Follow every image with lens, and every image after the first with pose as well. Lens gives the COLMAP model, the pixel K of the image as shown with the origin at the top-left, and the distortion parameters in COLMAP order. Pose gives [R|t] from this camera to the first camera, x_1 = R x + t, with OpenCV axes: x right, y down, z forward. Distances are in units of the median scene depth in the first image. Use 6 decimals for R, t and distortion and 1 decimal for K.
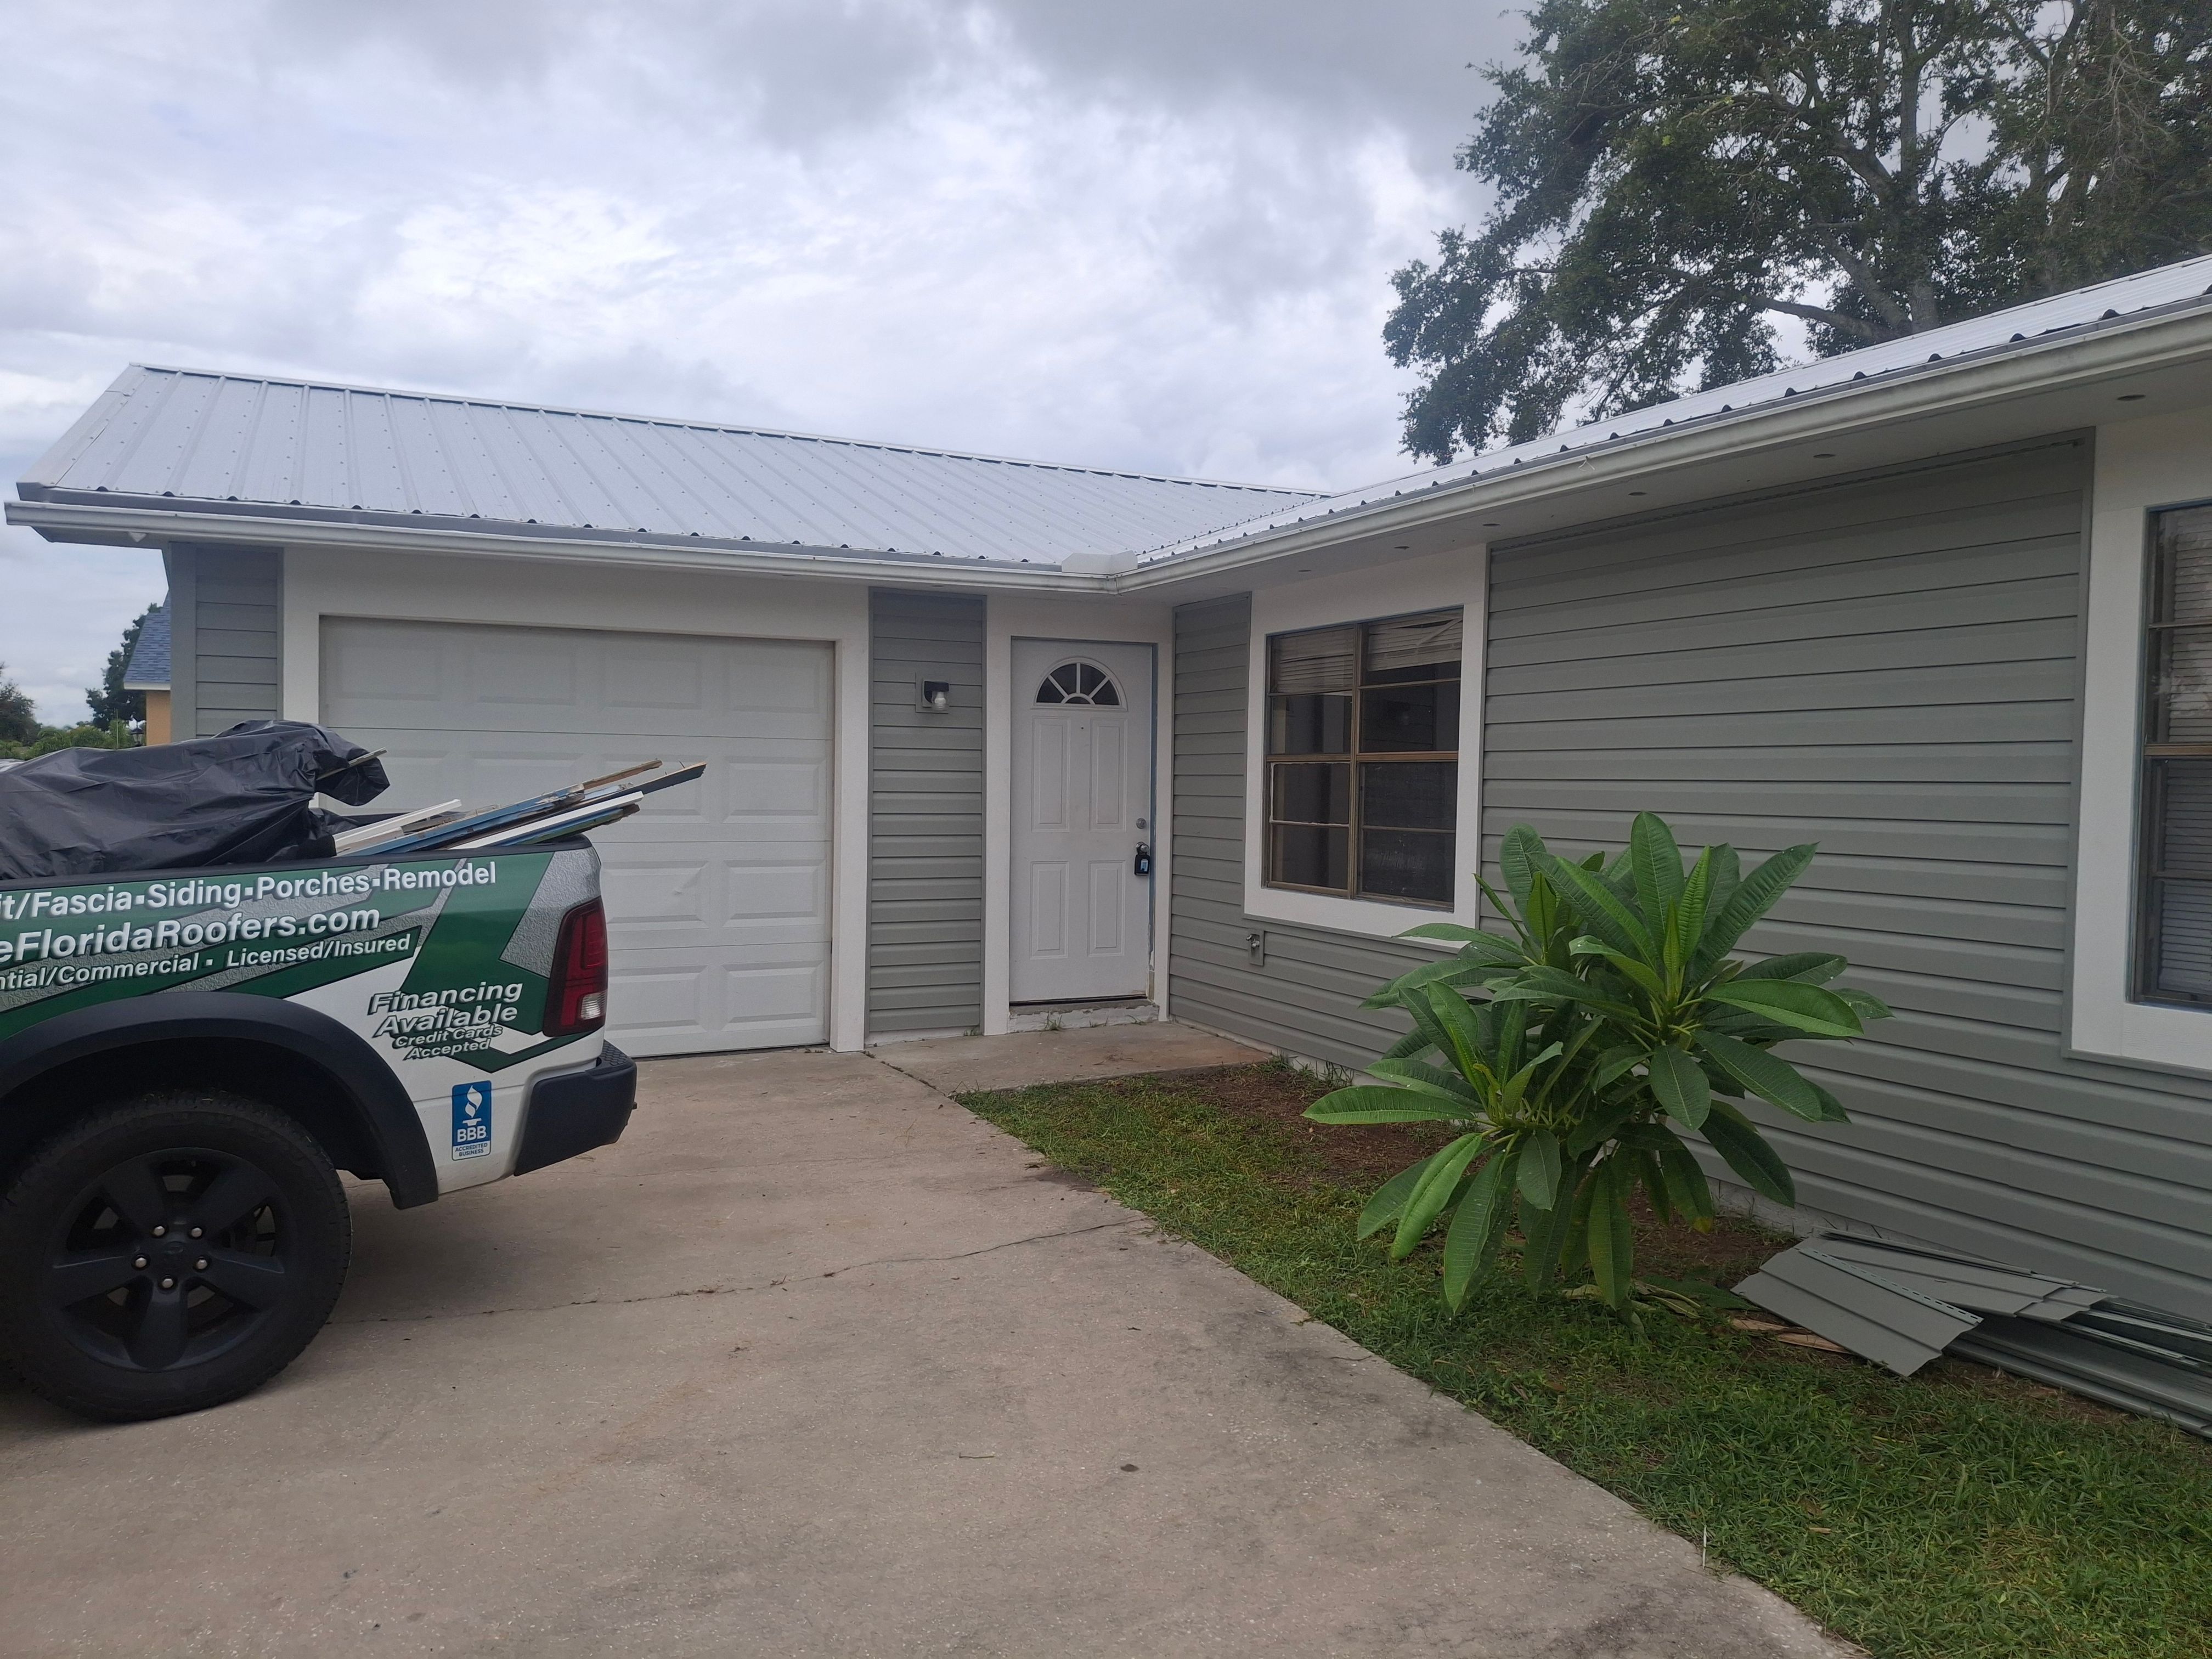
lens RADIAL K [[1615.2, 0, 1121.7], [0, 1615.2, 834.2], [0, 0, 1]] dist [0.126428, -0.228445]
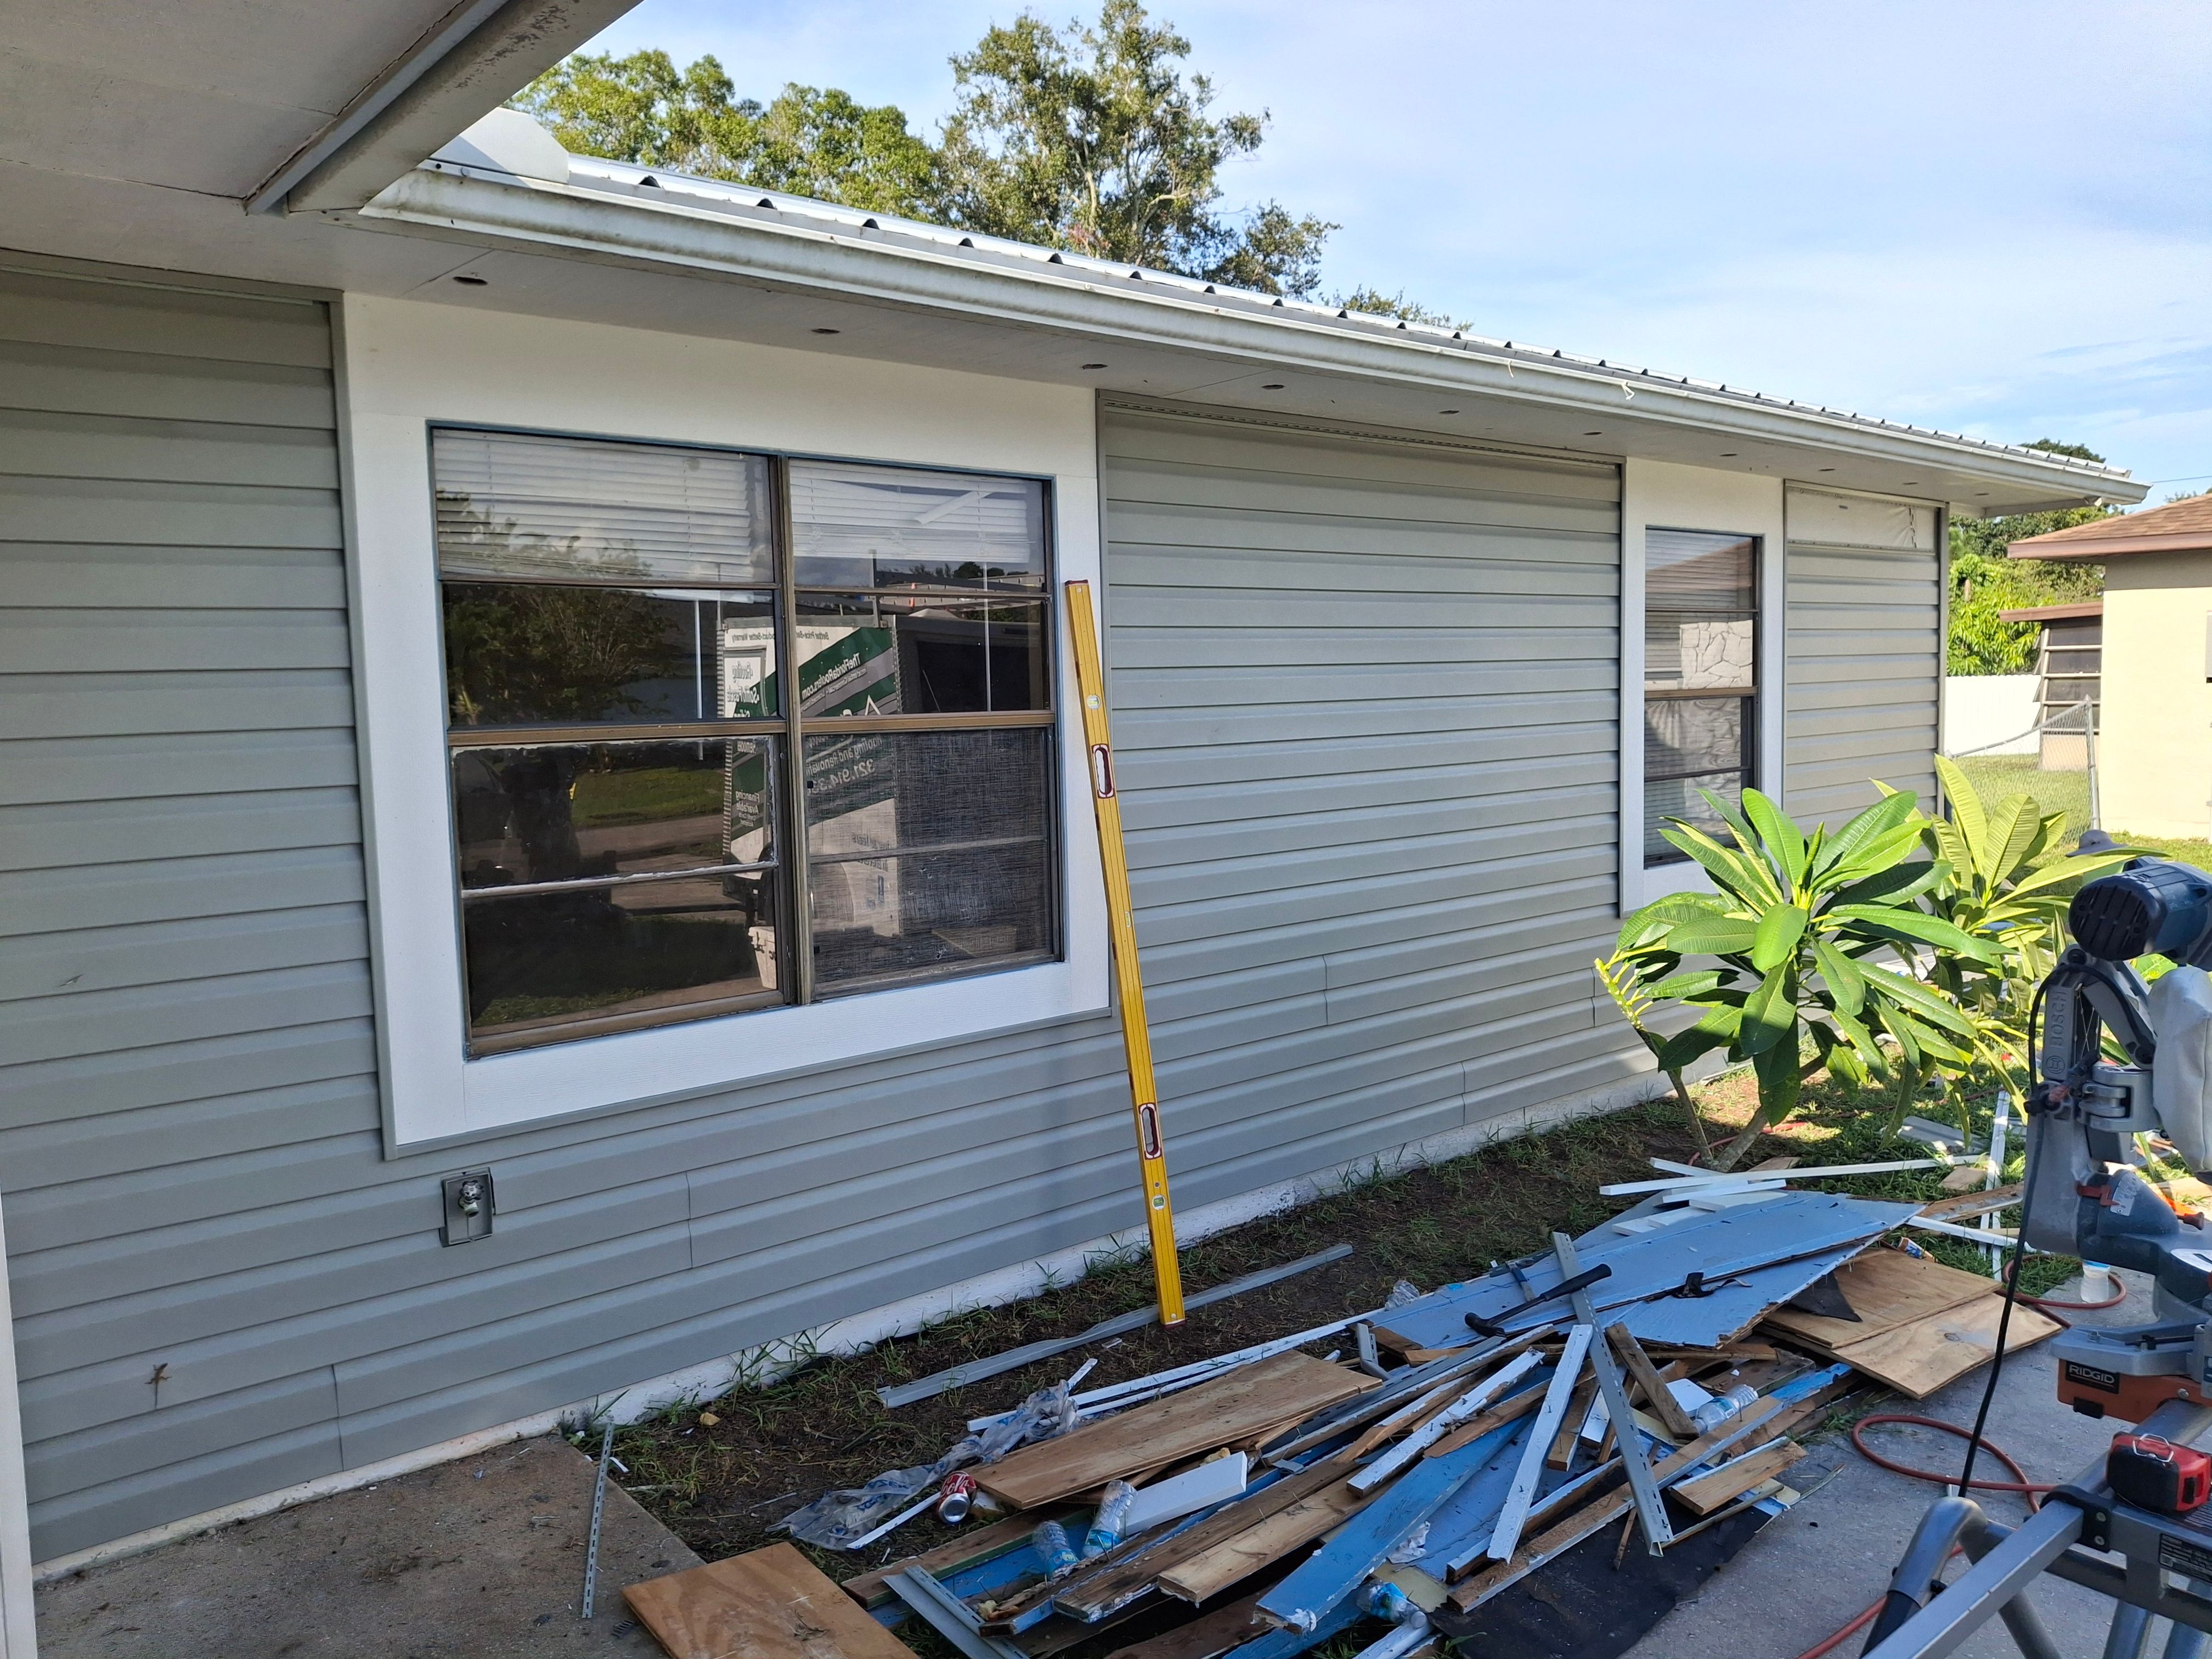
lens RADIAL K [[1644.0, 0, 1115.9], [0, 1644.0, 842.2], [0, 0, 1]] dist [0.106450, -0.235122]
pose [[-0.255302, -0.098630, 0.961818, -0.338870], [0.052455, 0.991905, 0.115639, -0.058504], [-0.965437, 0.079975, -0.248062, 0.915696]]
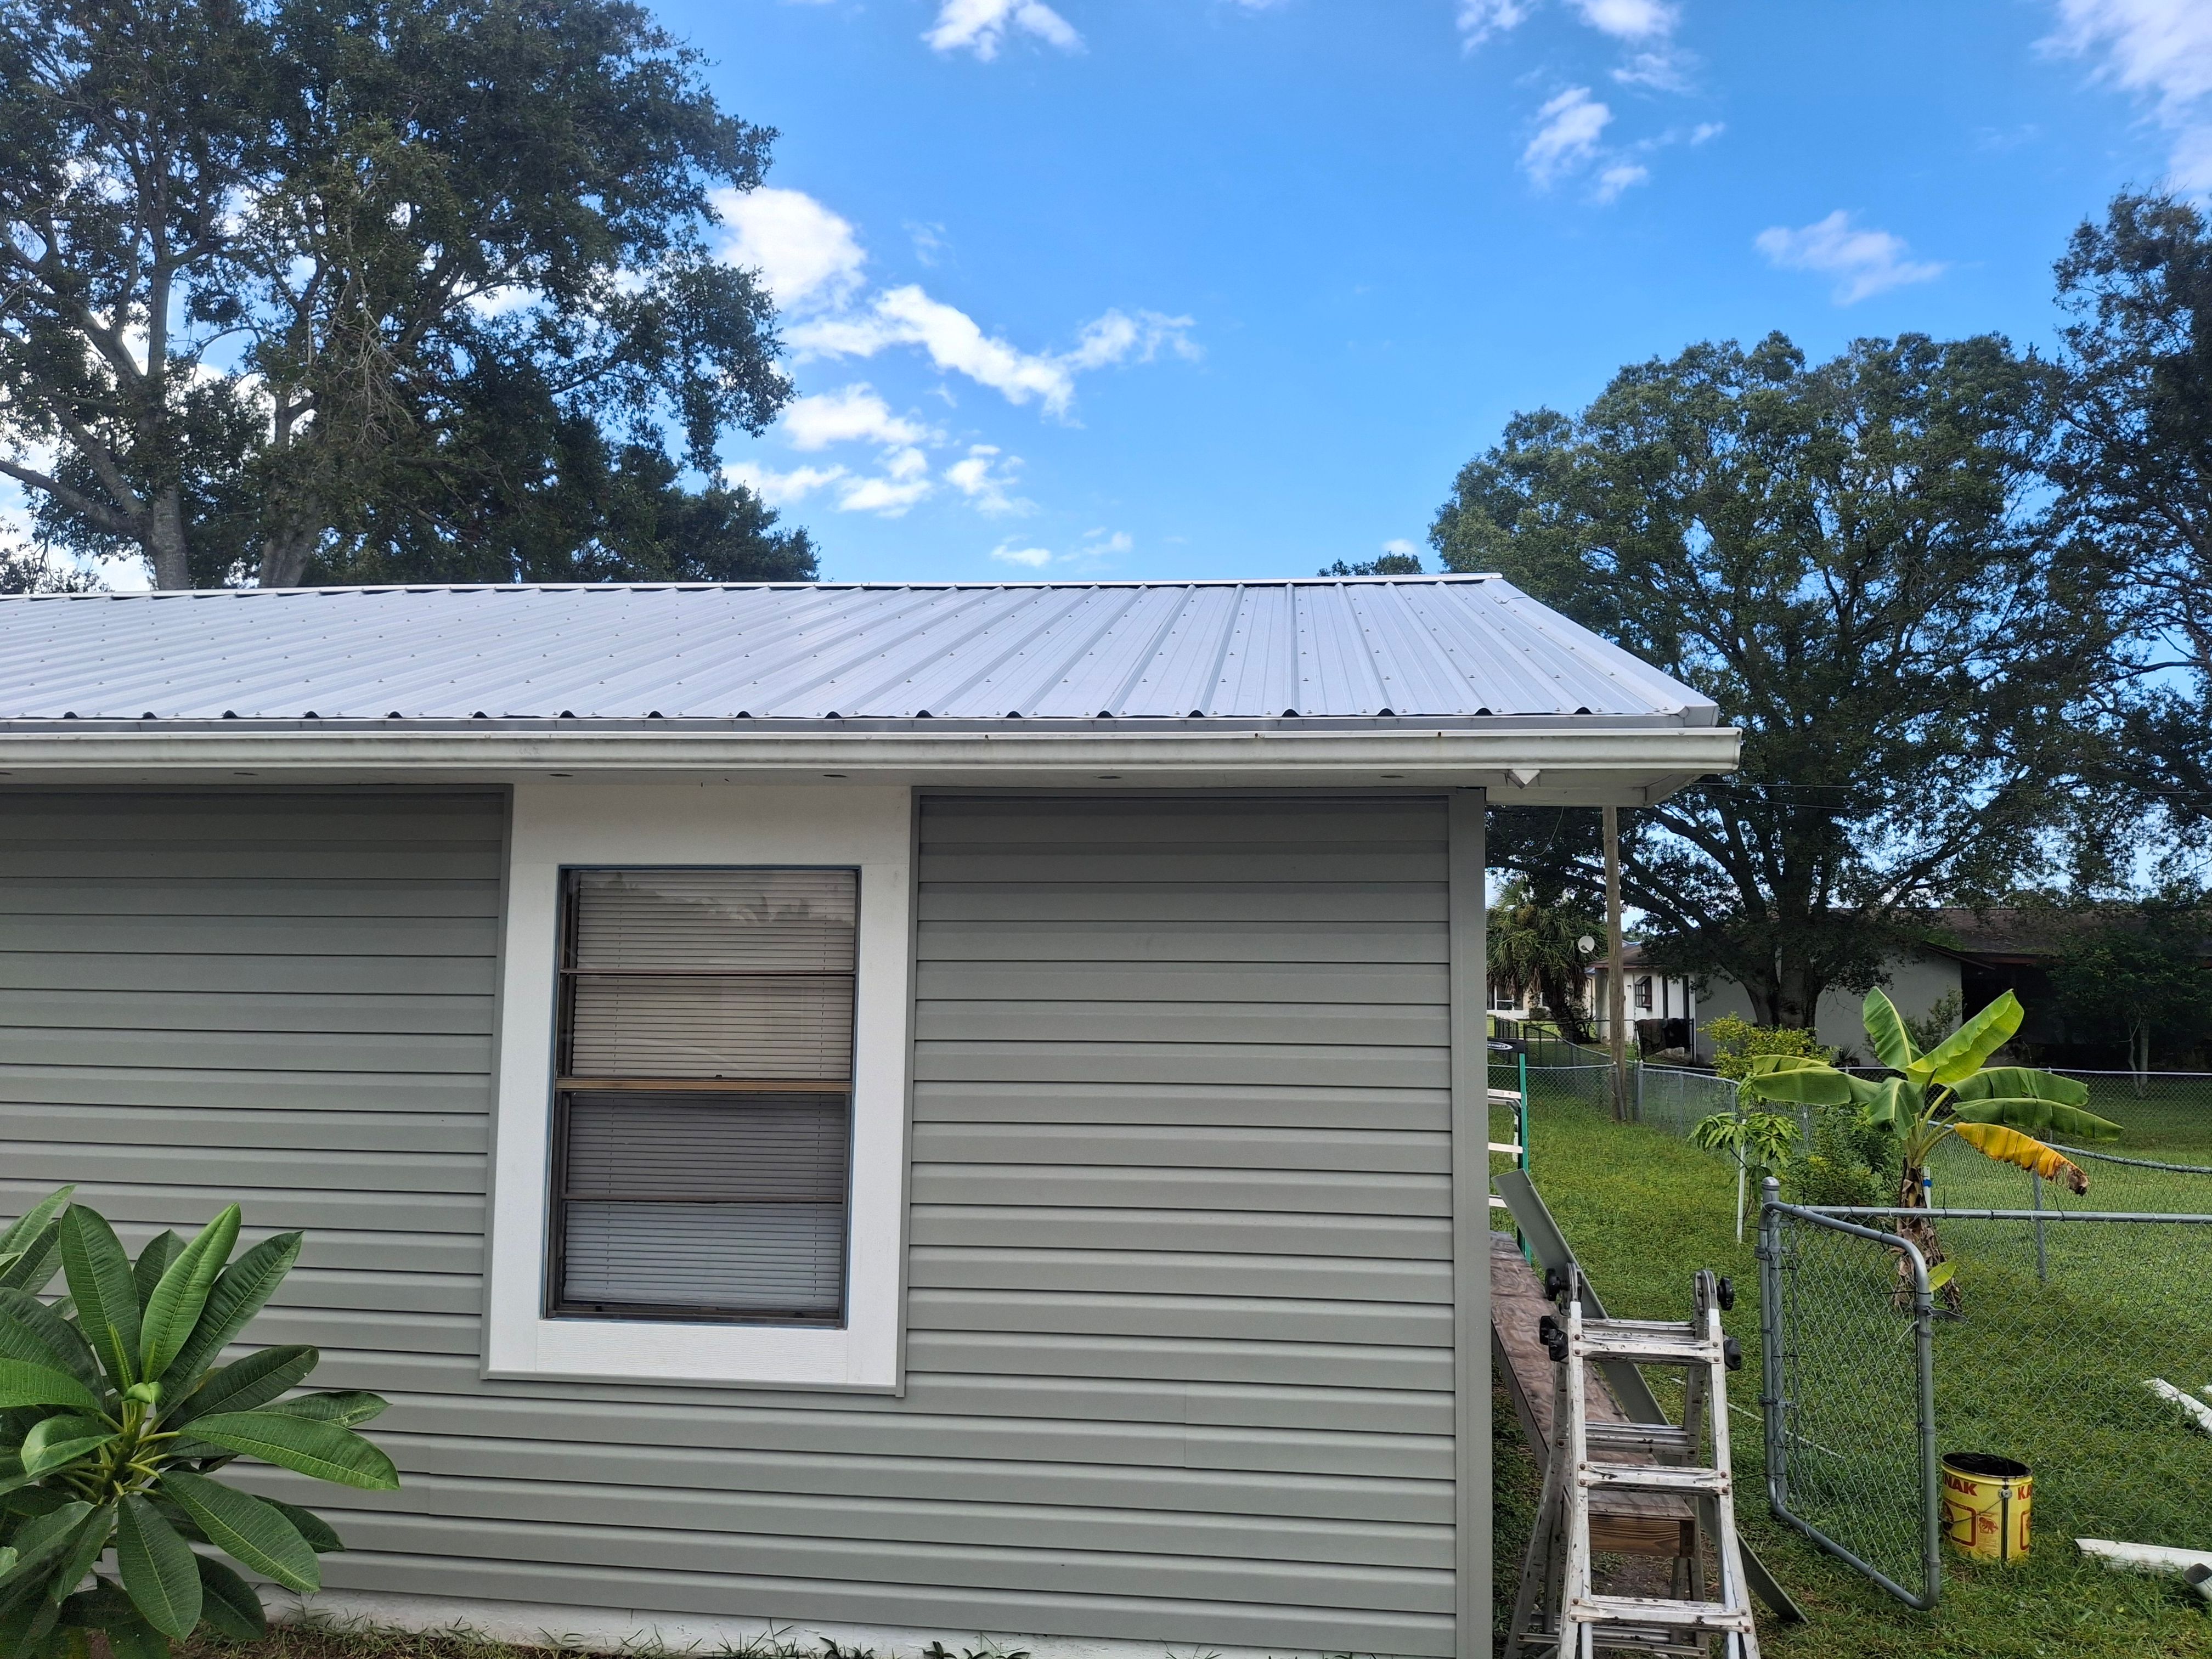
lens RADIAL K [[1617.8, 0, 1094.7], [0, 1617.8, 851.0], [0, 0, 1]] dist [0.119057, -0.205924]
pose [[0.539321, 0.053319, 0.840411, -0.058664], [0.026309, 0.996439, -0.080101, -0.054566], [-0.841689, 0.065311, 0.535998, 0.045416]]
